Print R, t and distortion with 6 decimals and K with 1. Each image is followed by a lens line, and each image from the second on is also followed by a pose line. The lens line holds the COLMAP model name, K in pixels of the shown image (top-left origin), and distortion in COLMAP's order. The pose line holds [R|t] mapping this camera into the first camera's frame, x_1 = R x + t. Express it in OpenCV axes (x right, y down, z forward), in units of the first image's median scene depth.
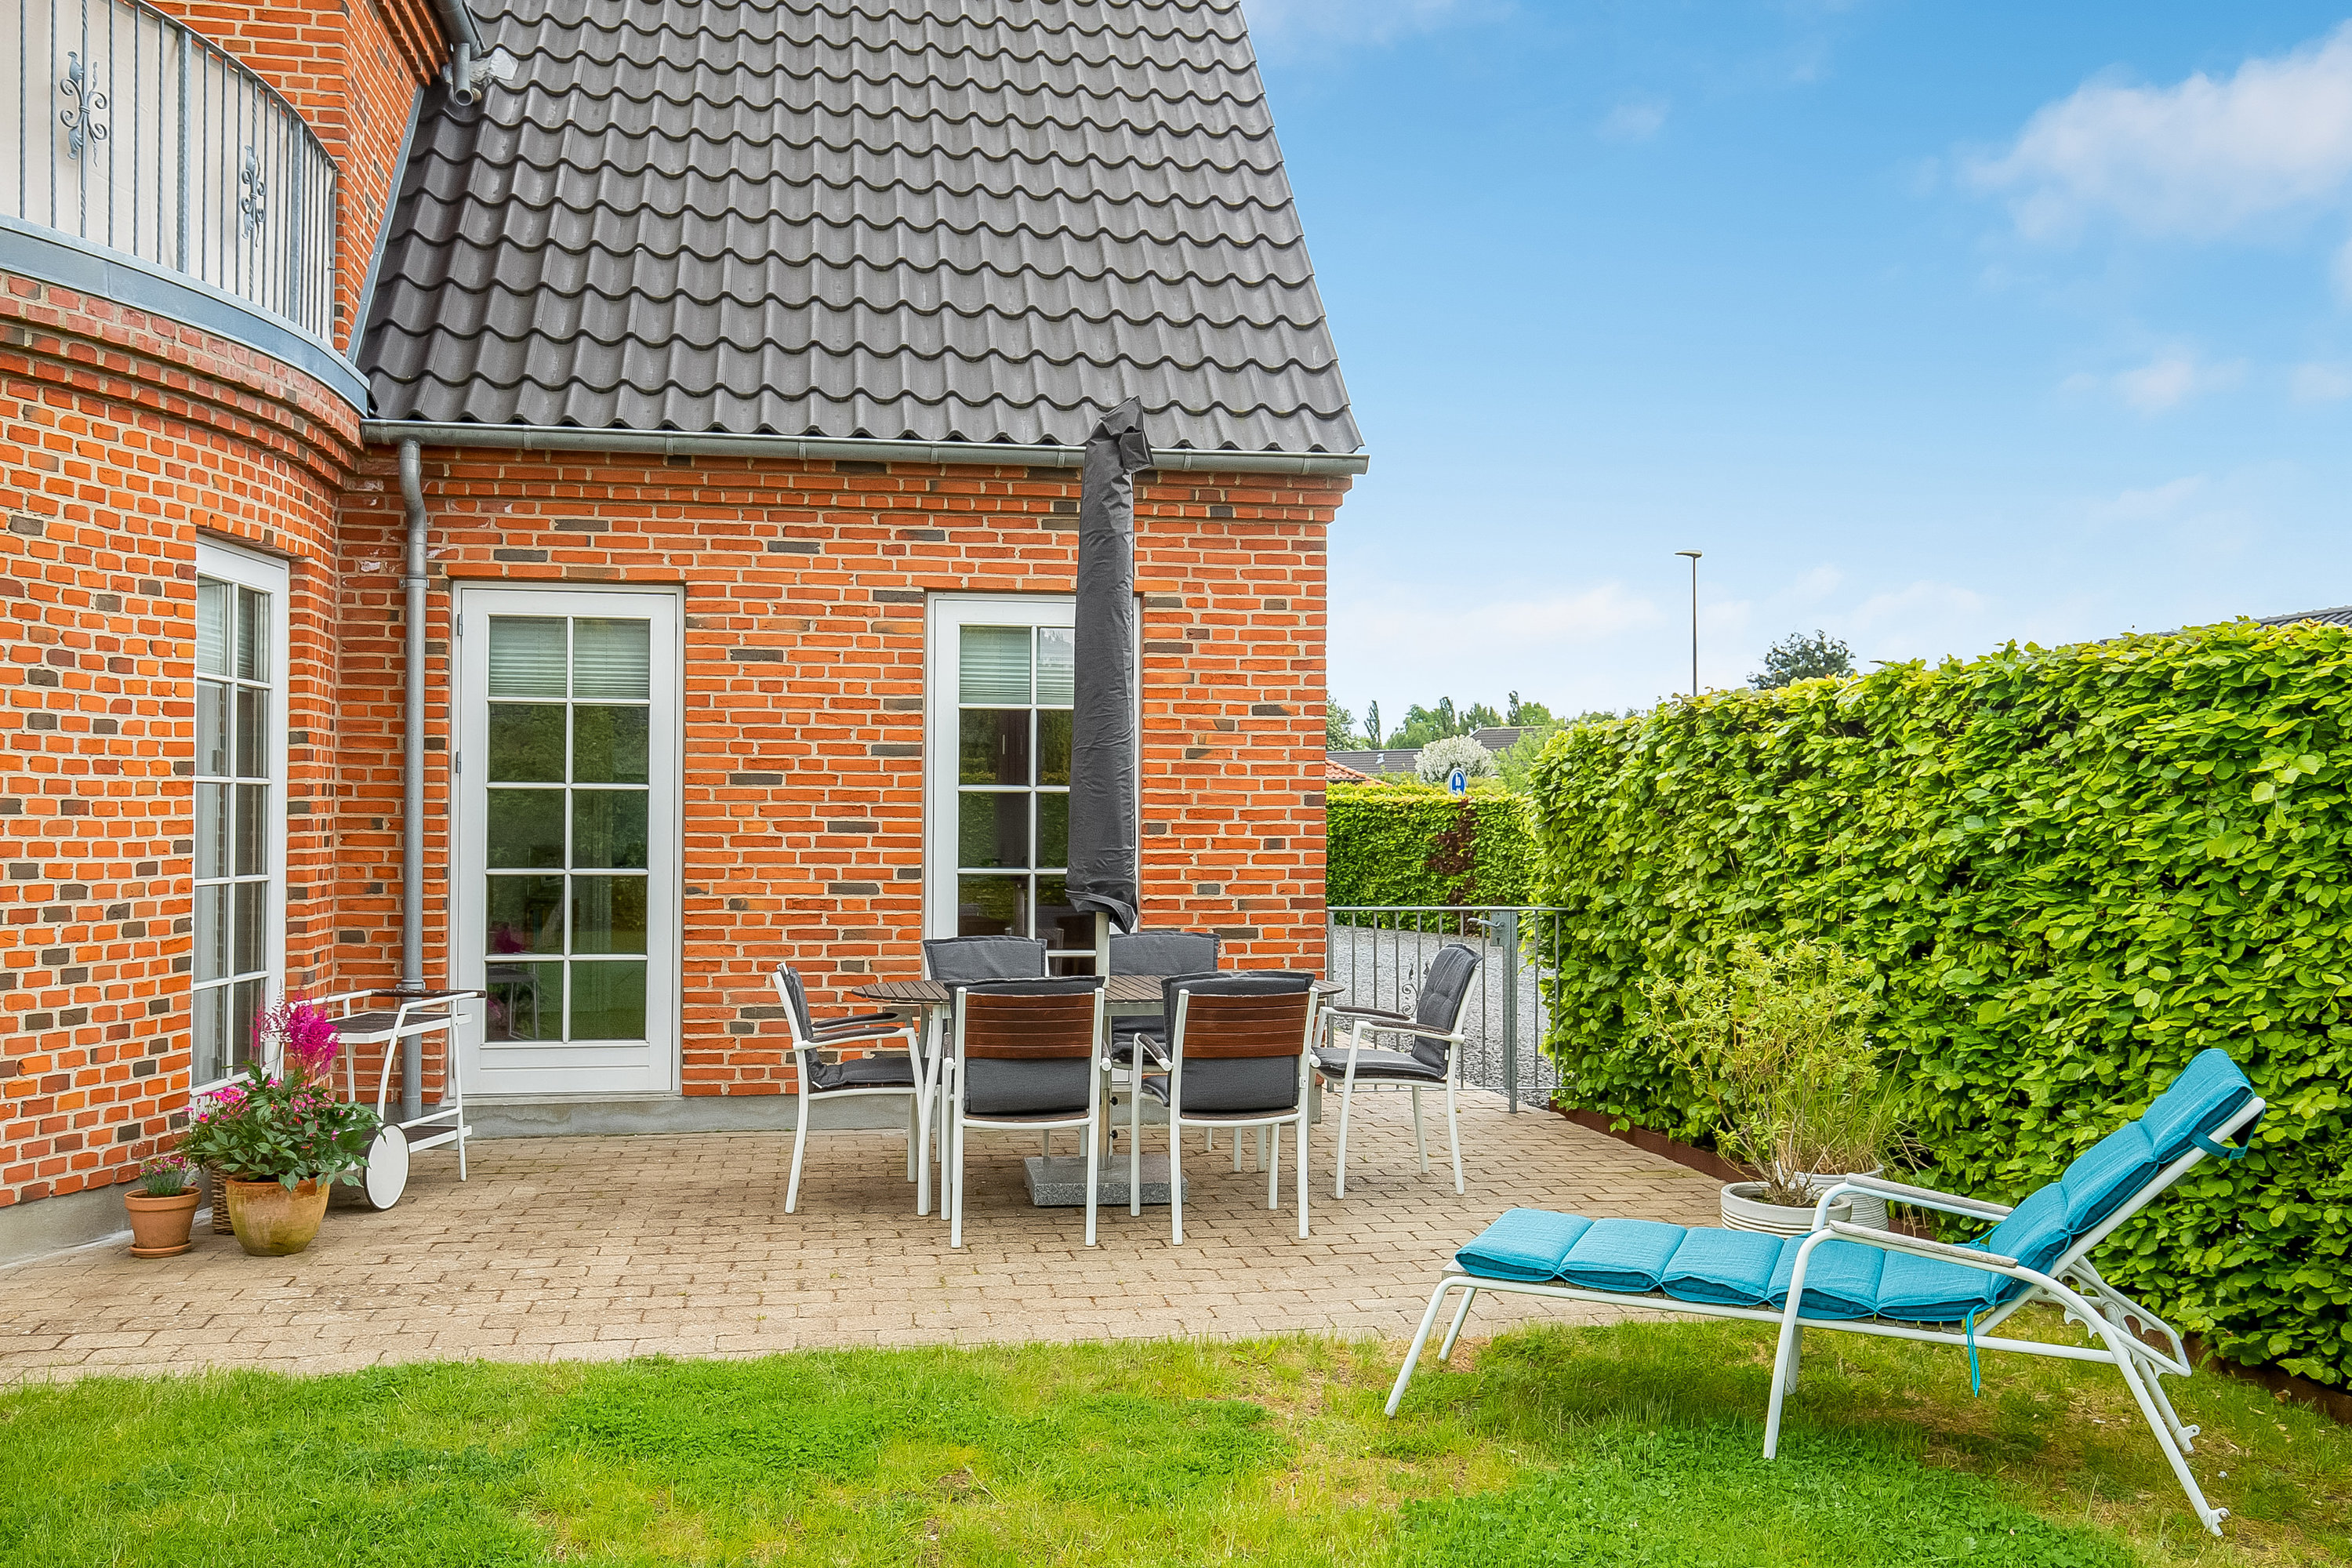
lens RADIAL K [[2067.0, 0, 1174.2], [0, 2067.0, 812.2], [0, 0, 1]] dist [-0.002908, 0.016488]
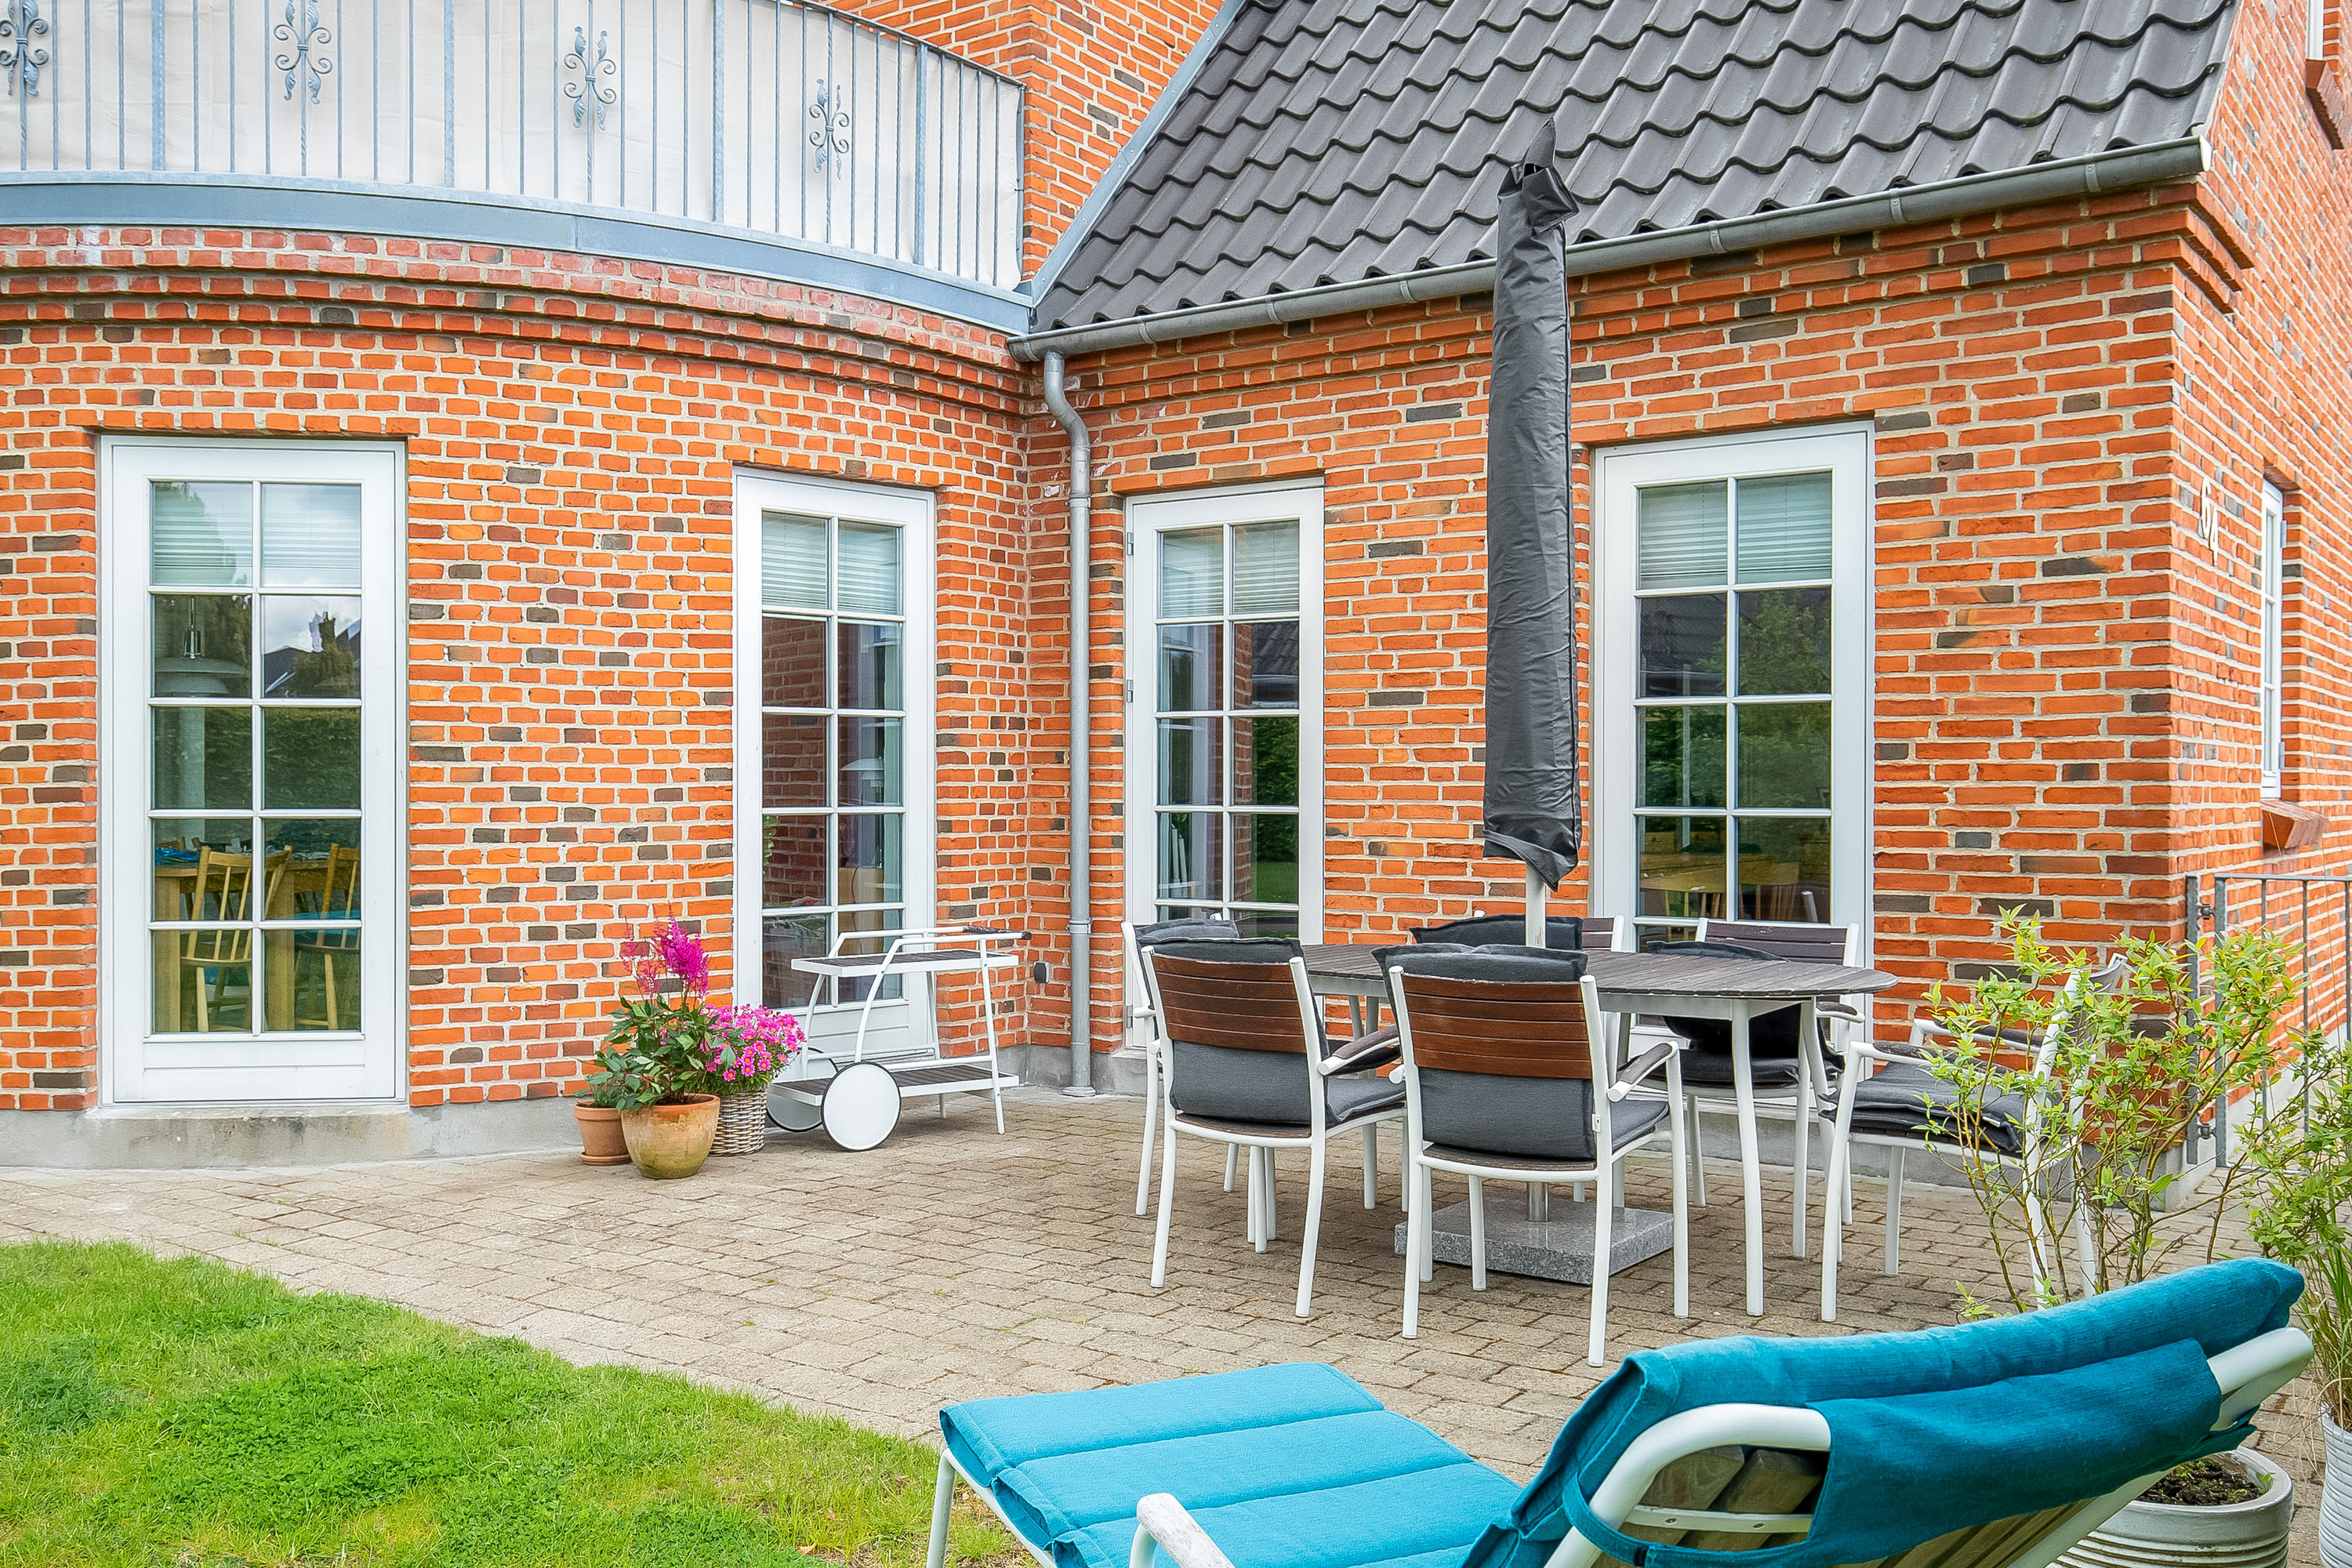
lens RADIAL K [[2067.0, 0, 1174.2], [0, 2067.0, 812.2], [0, 0, 1]] dist [-0.002908, 0.016488]
pose [[0.689870, 0.003873, -0.723923, 0.347078], [0.004901, 0.999938, 0.010019, 0.021531], [0.723917, -0.010460, 0.689808, 0.371385]]
